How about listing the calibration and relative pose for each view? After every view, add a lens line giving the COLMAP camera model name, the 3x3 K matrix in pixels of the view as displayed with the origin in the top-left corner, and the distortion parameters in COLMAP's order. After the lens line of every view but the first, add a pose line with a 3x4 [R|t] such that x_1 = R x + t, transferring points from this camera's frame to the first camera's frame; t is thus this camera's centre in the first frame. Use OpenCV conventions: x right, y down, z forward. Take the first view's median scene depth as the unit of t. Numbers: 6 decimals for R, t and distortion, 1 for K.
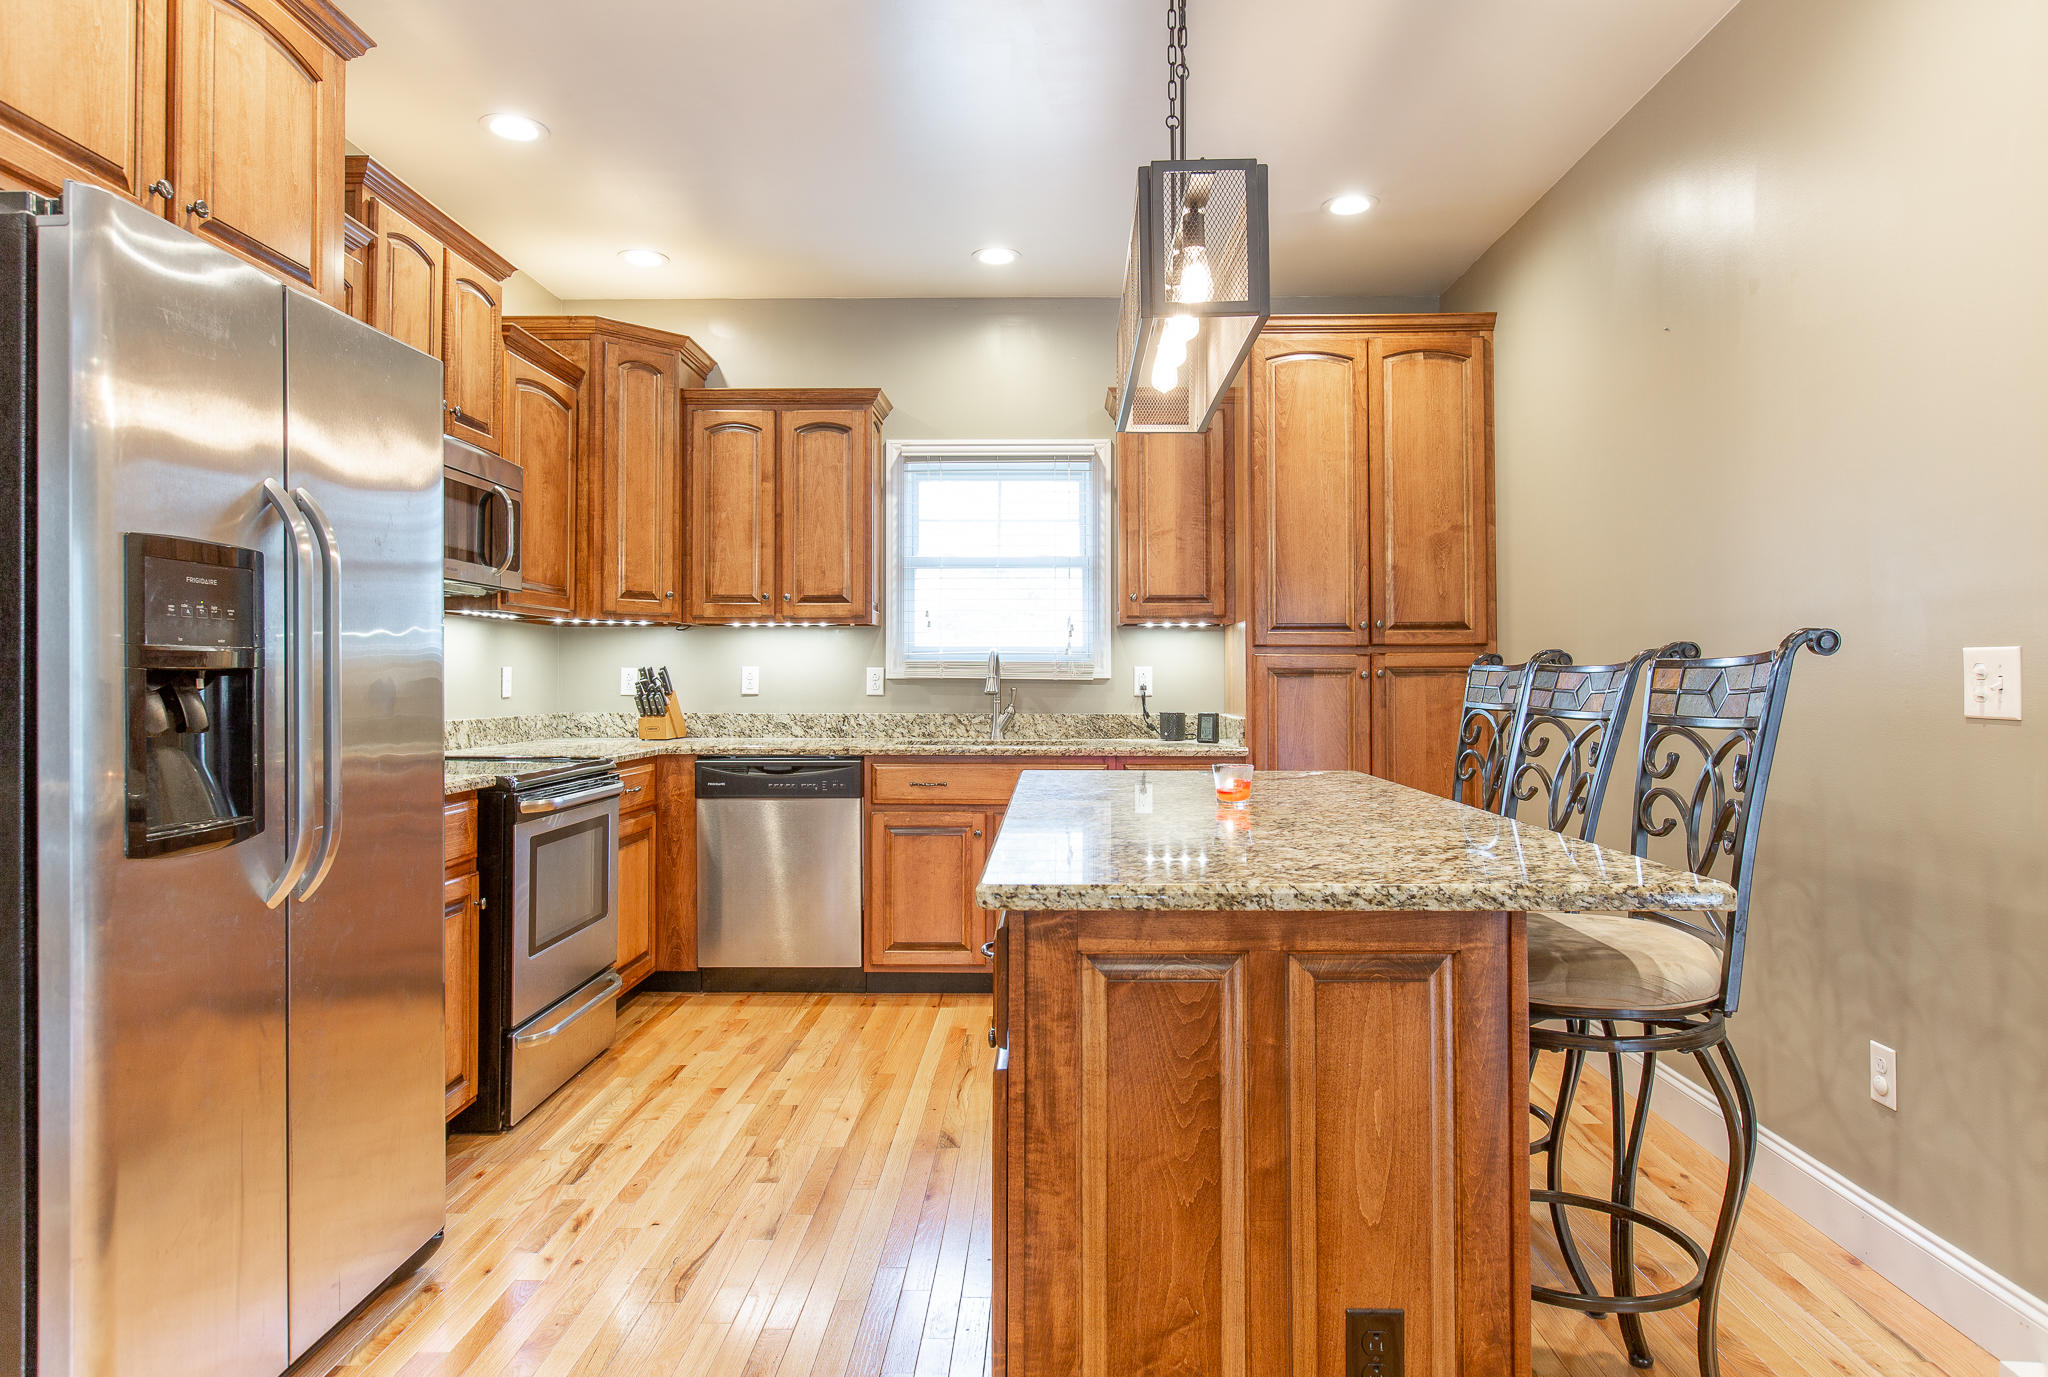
lens RADIAL K [[1195.4, 0, 1030.0], [0, 1195.4, 673.8], [0, 0, 1]] dist [0.000764, -0.000666]
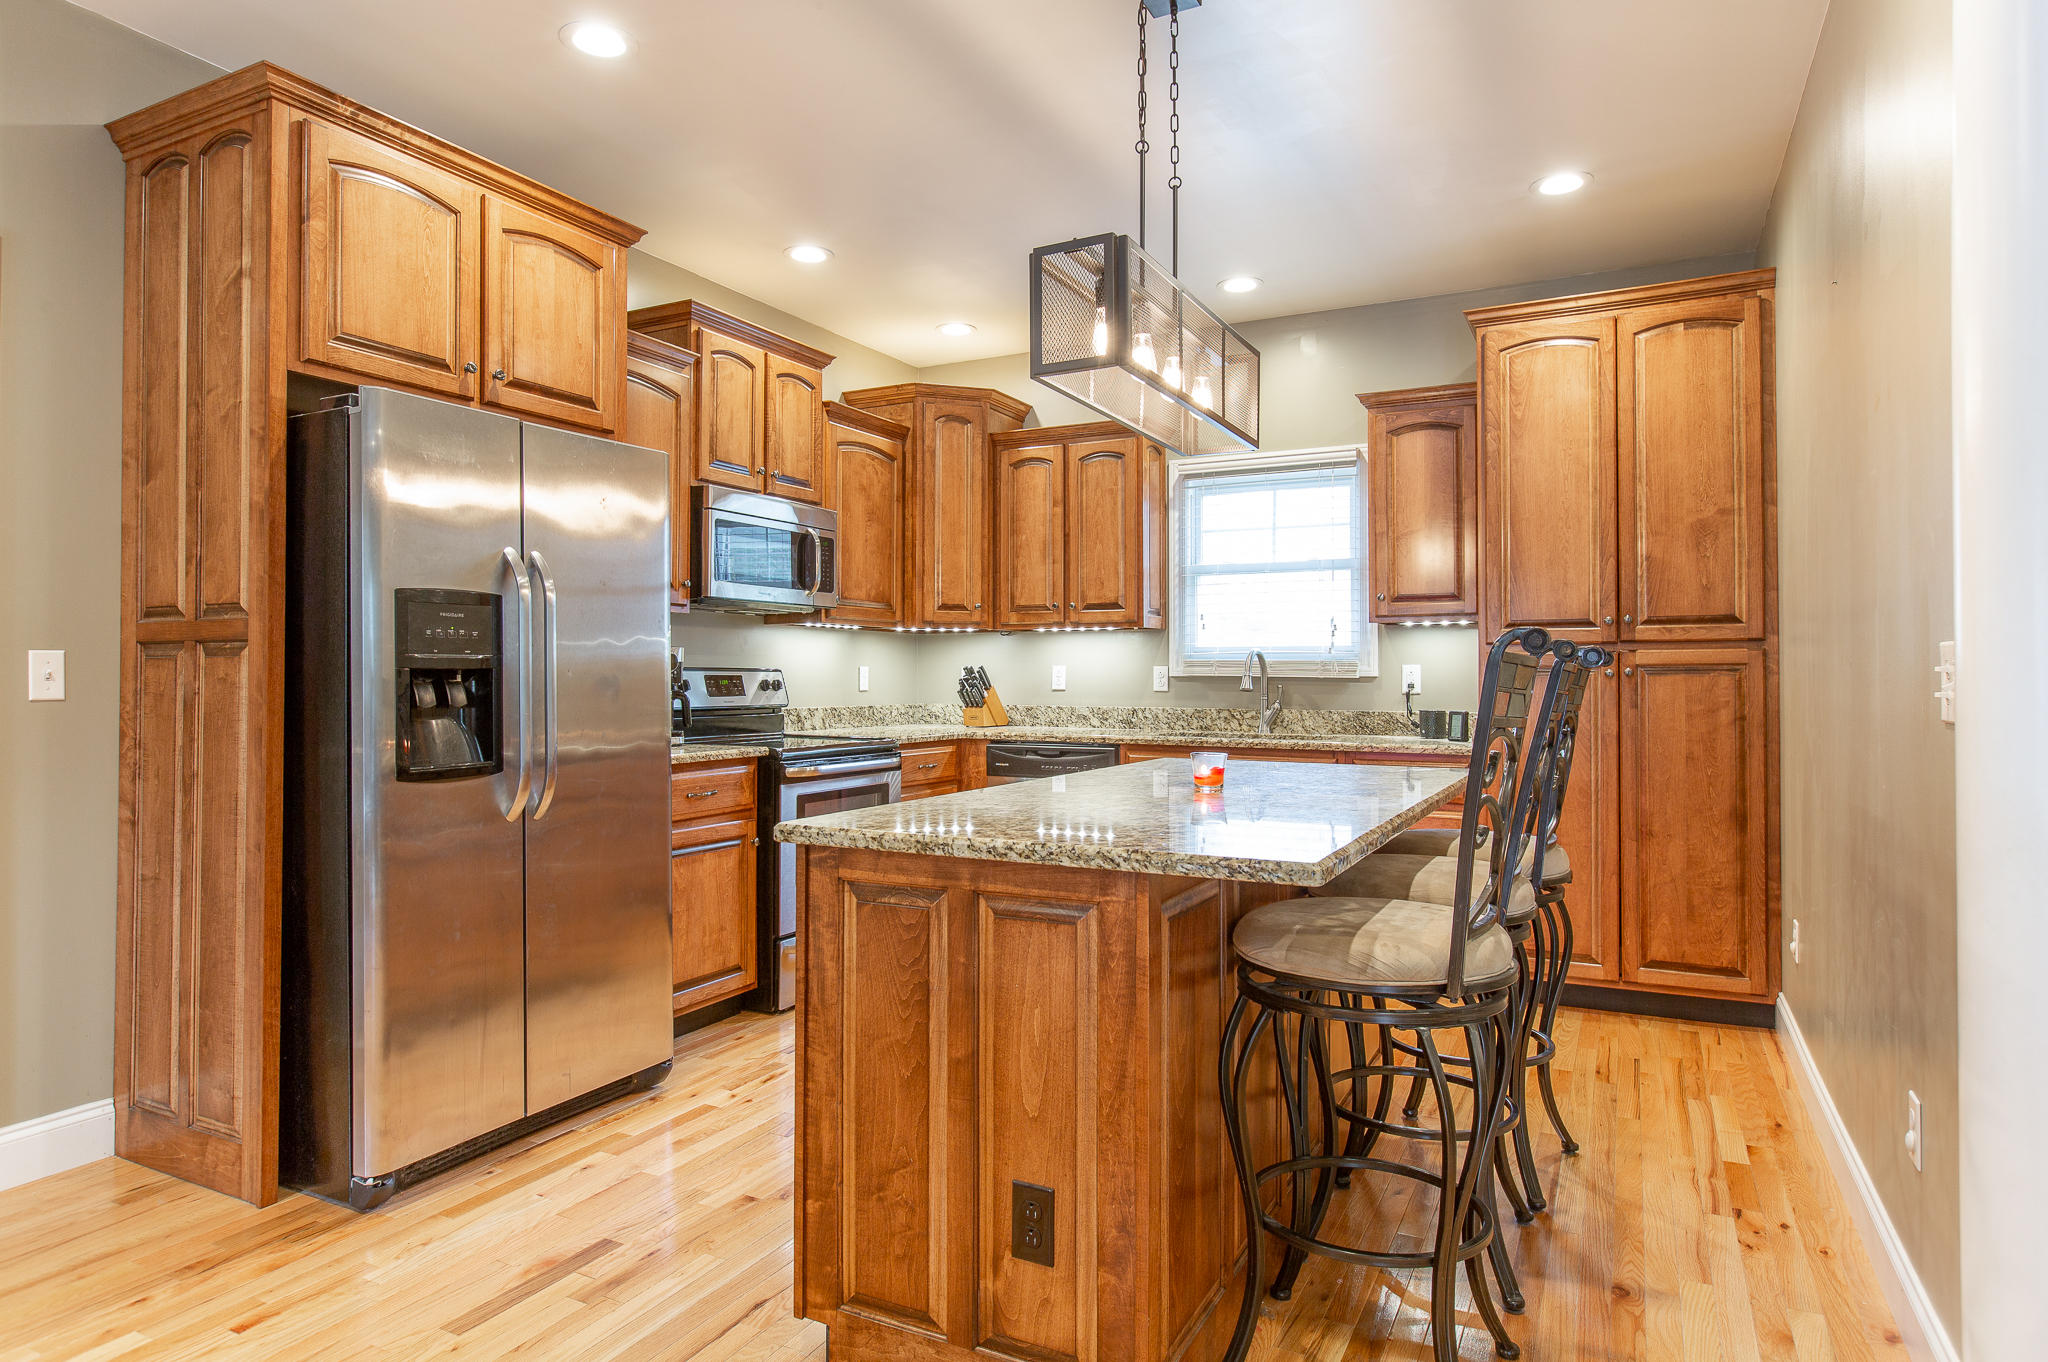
lens RADIAL K [[1158.7, 0, 1024.0], [0, 1158.7, 681.0], [0, 0, 1]] dist [-0.001177, 0.001291]
pose [[0.895918, 0.003629, -0.444205, 0.270895], [-0.000152, 0.999969, 0.007862, -0.000042], [0.444220, -0.006976, 0.895891, -0.025843]]
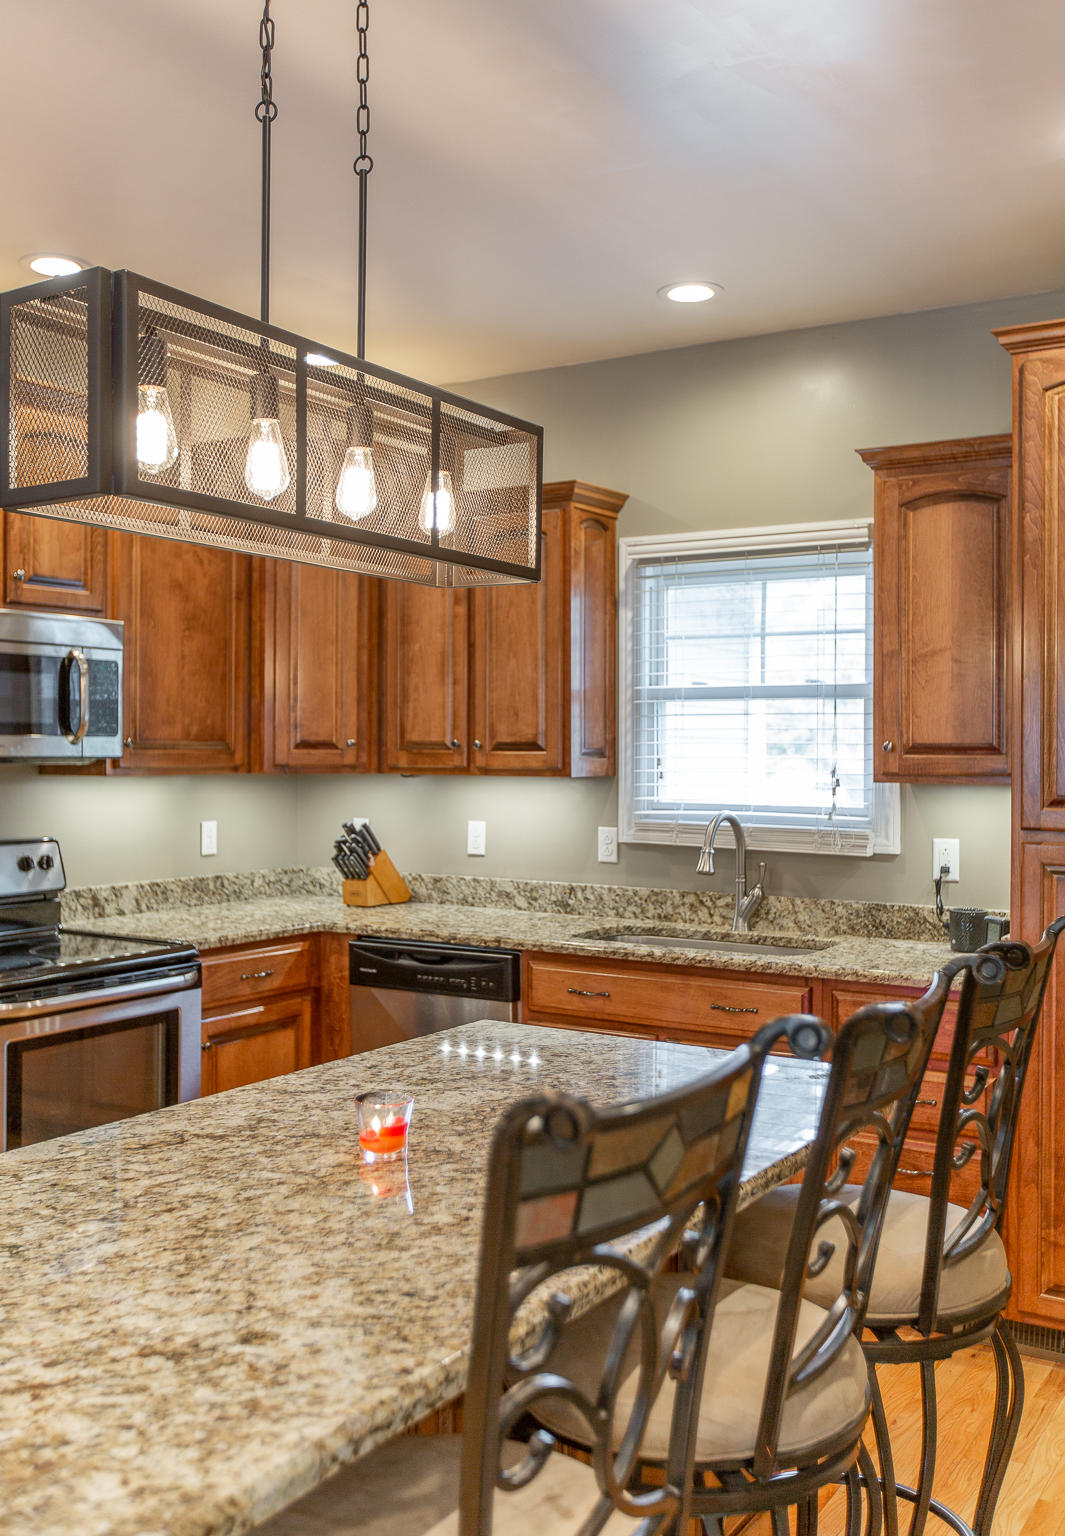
lens RADIAL K [[1433.5, 0, 532.5], [0, 1433.5, 768.0], [0, 0, 1]] dist [0.005640, 0.001478]
pose [[0.858569, 0.011147, -0.512578, 0.361321], [-0.003279, 0.999863, 0.016252, -0.068974], [0.512688, -0.012273, 0.858487, 0.182950]]
